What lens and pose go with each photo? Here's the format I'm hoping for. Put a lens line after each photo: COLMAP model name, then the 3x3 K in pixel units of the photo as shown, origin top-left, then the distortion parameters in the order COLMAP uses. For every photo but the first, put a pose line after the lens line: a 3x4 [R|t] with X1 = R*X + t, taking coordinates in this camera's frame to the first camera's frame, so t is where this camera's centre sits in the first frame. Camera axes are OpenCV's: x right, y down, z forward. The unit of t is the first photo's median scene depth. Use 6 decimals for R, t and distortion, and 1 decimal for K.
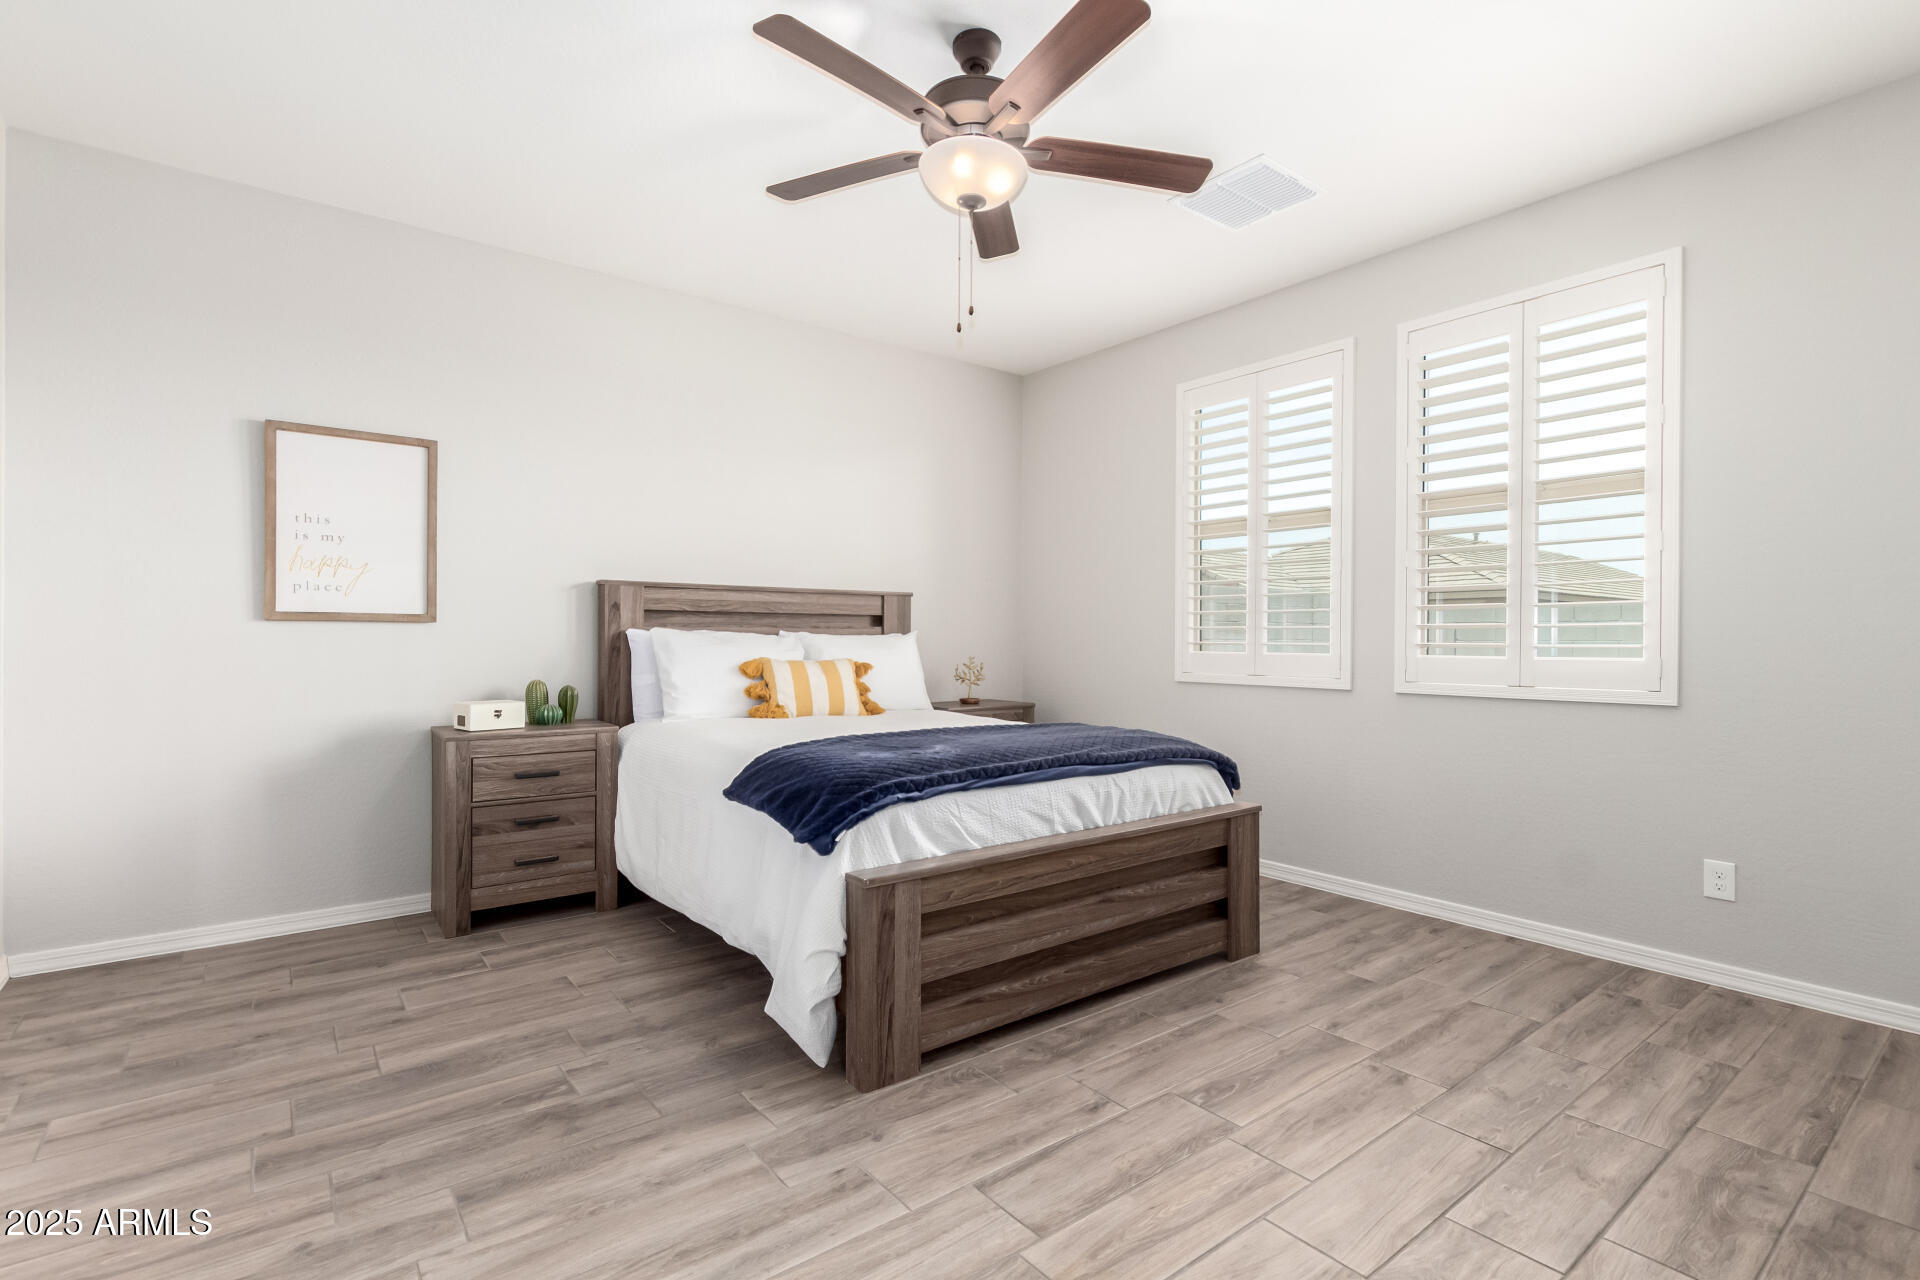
lens RADIAL K [[883.1, 0, 960.0], [0, 883.1, 640.0], [0, 0, 1]] dist [0.001694, -0.001507]
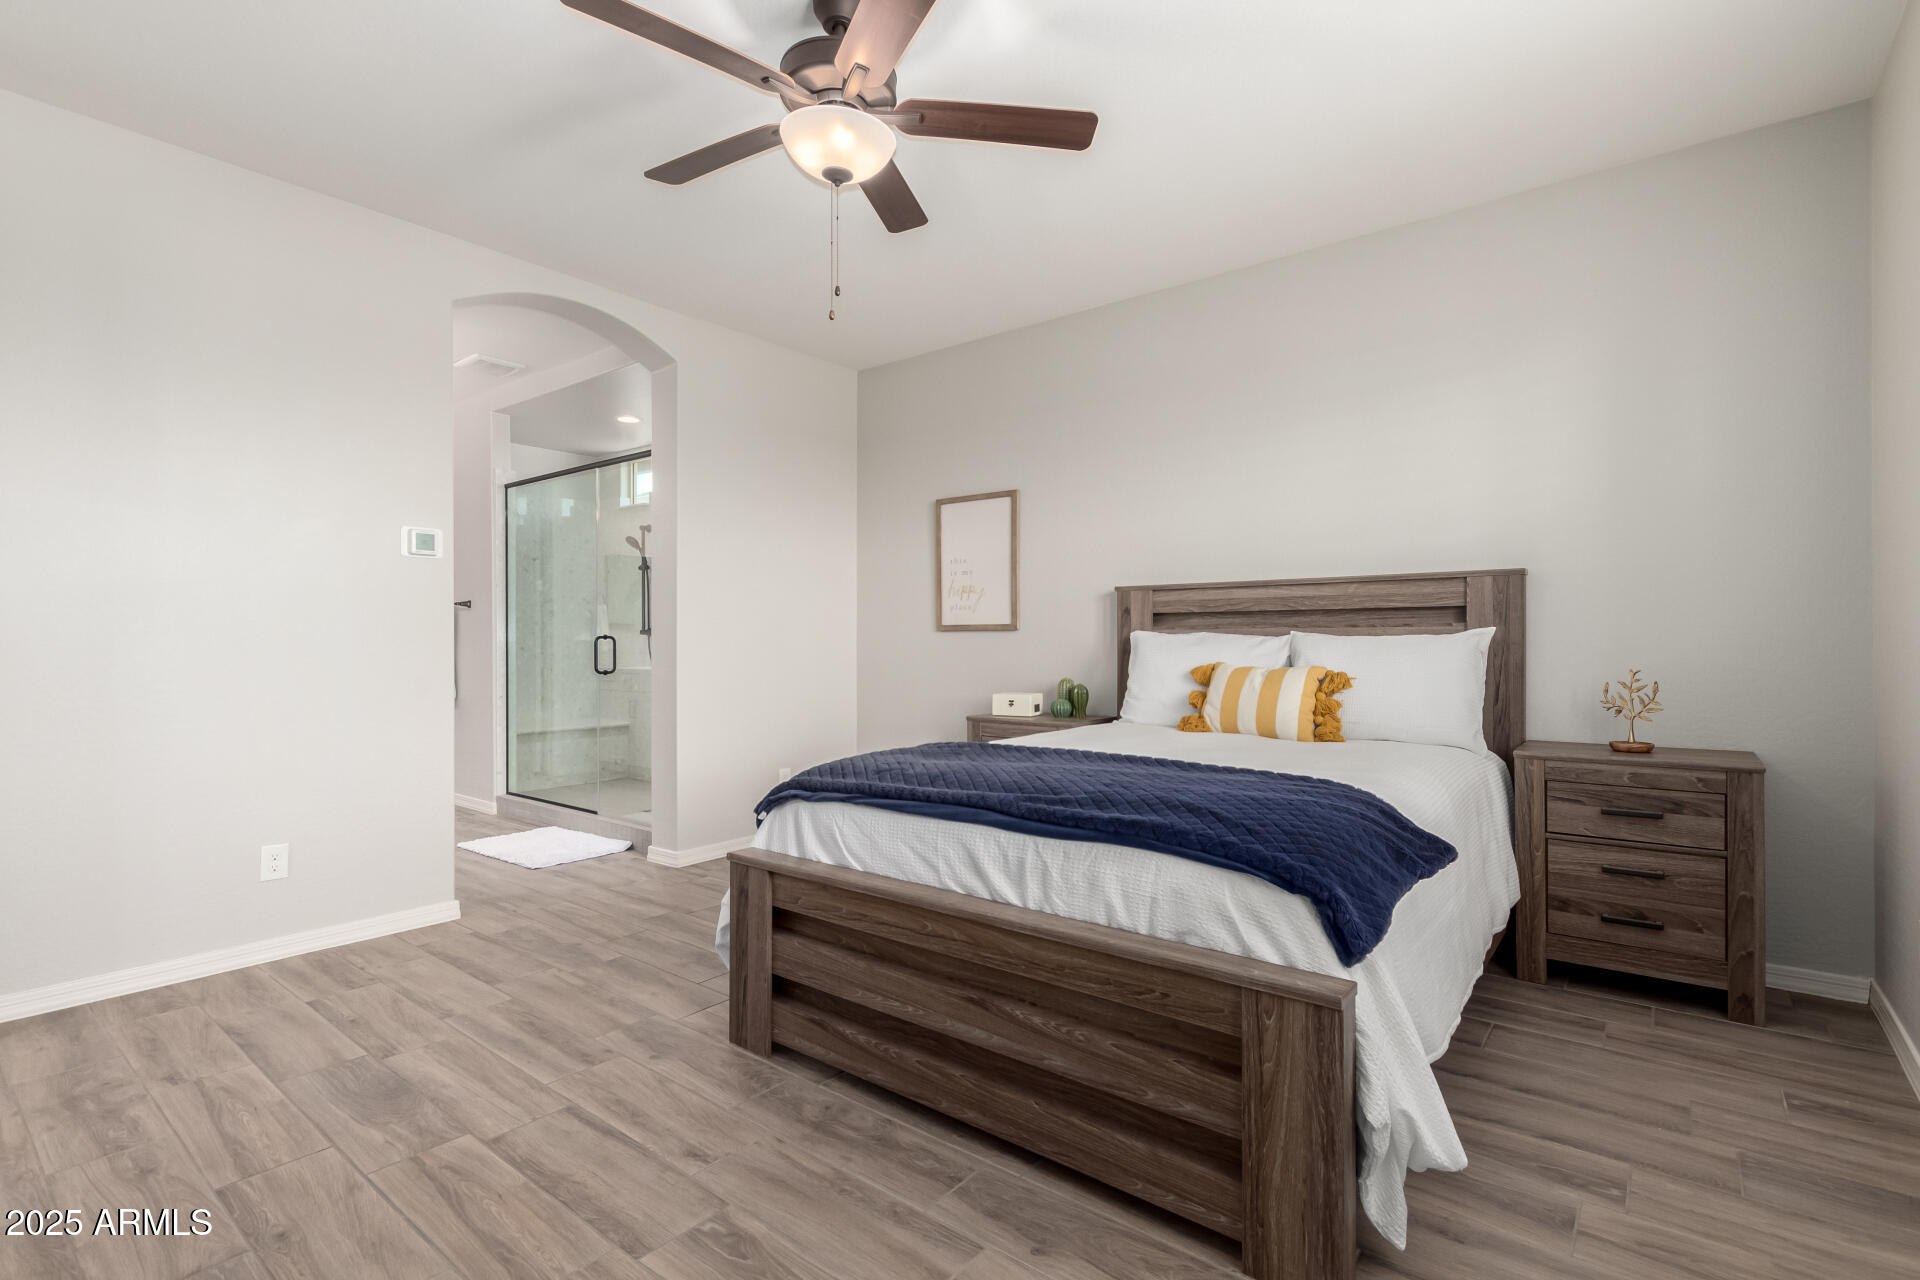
lens RADIAL K [[890.6, 0, 967.2], [0, 890.6, 642.6], [0, 0, 1]] dist [0.000275, -0.001088]
pose [[0.245379, -0.005105, -0.969414, 0.898256], [0.001680, 0.999987, -0.004841, 0.006151], [0.969426, -0.000441, 0.245385, 0.845496]]
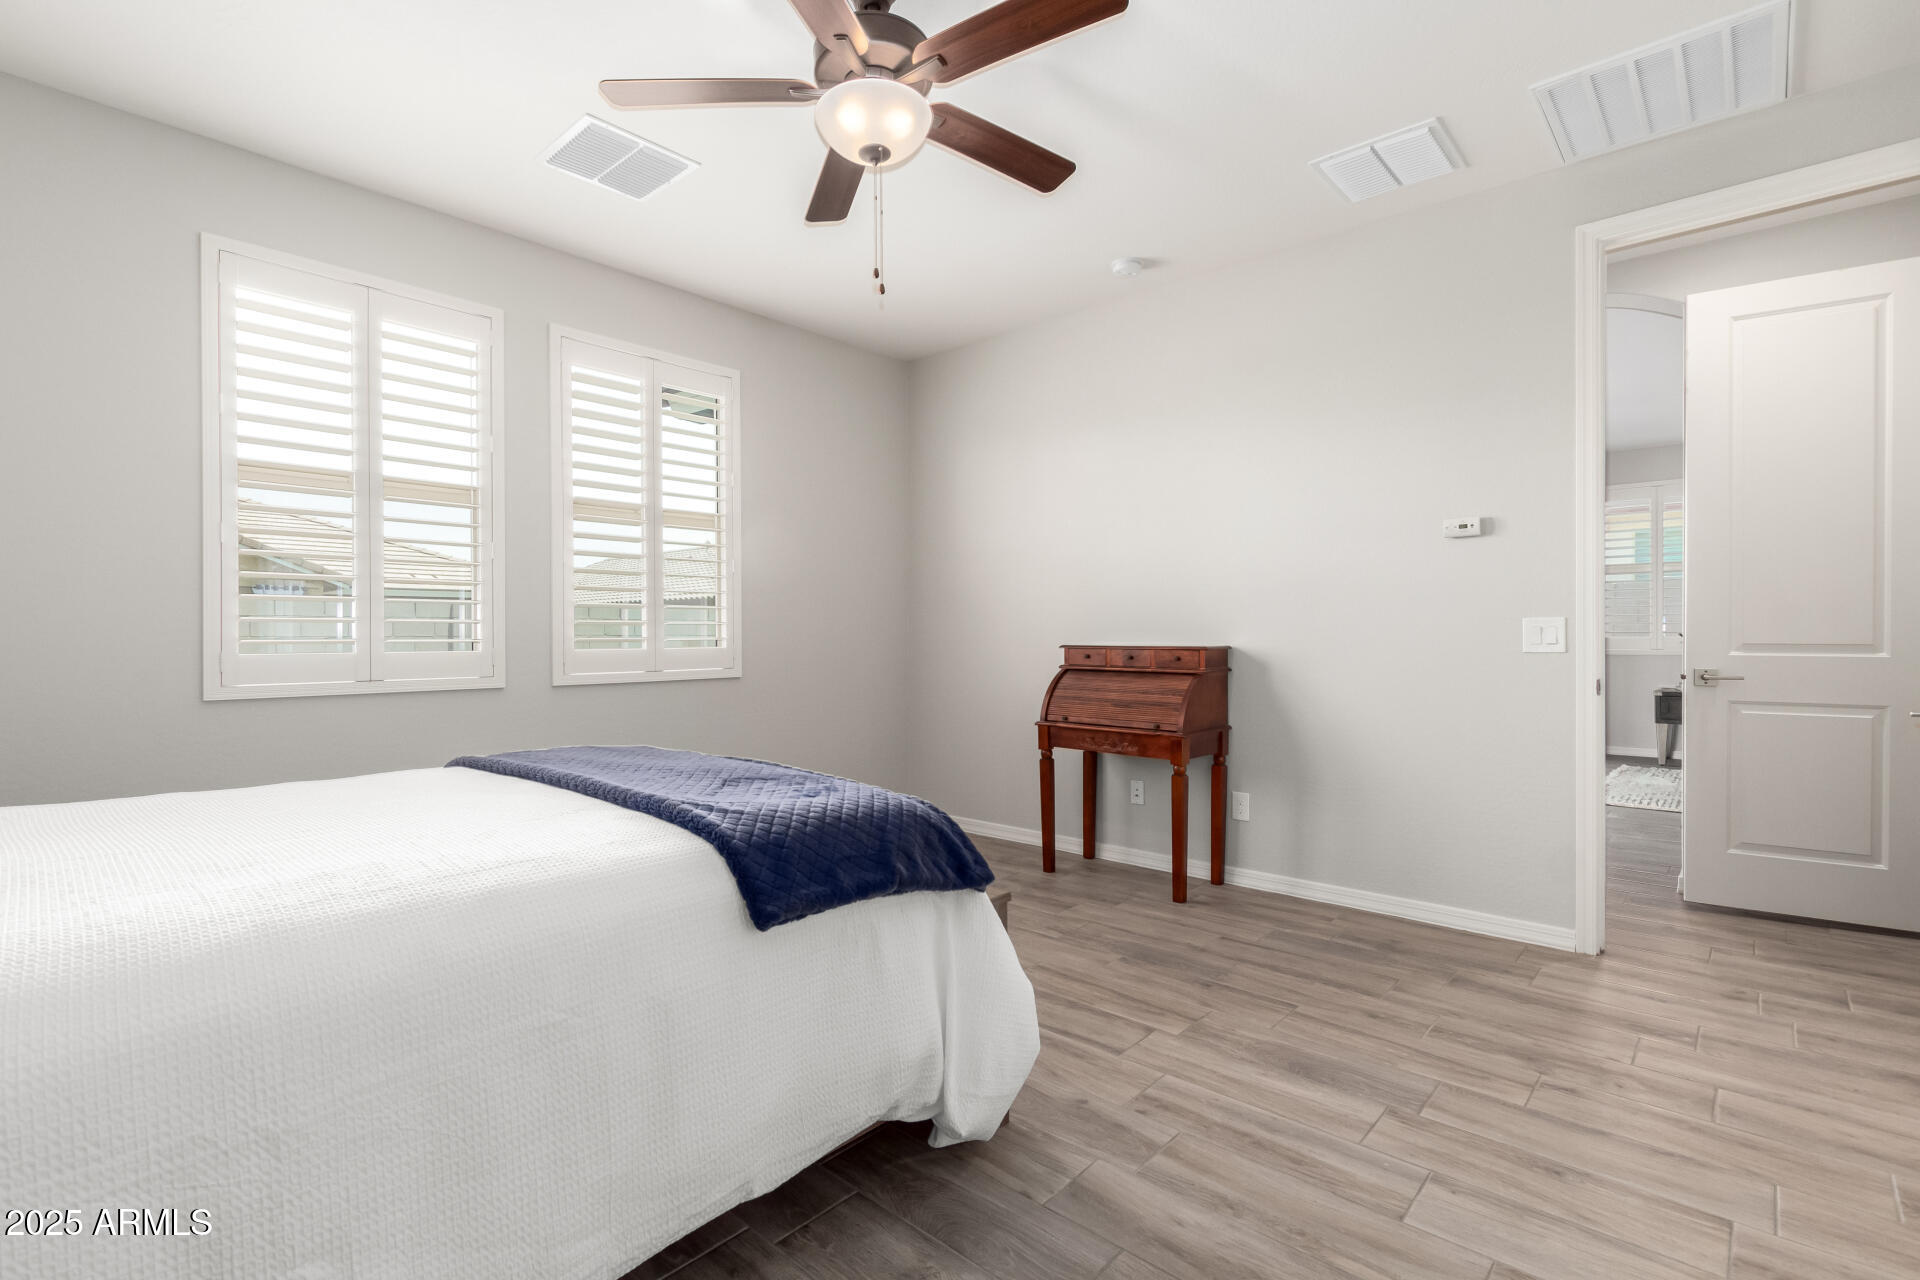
lens RADIAL K [[898.1, 0, 959.9], [0, 898.1, 648.8], [0, 0, 1]] dist [-0.010411, -0.000433]
pose [[-0.177732, -0.022954, 0.983811, -0.854235], [0.002819, 0.999712, 0.023835, -0.010427], [-0.984075, 0.007010, -0.177616, 1.013428]]
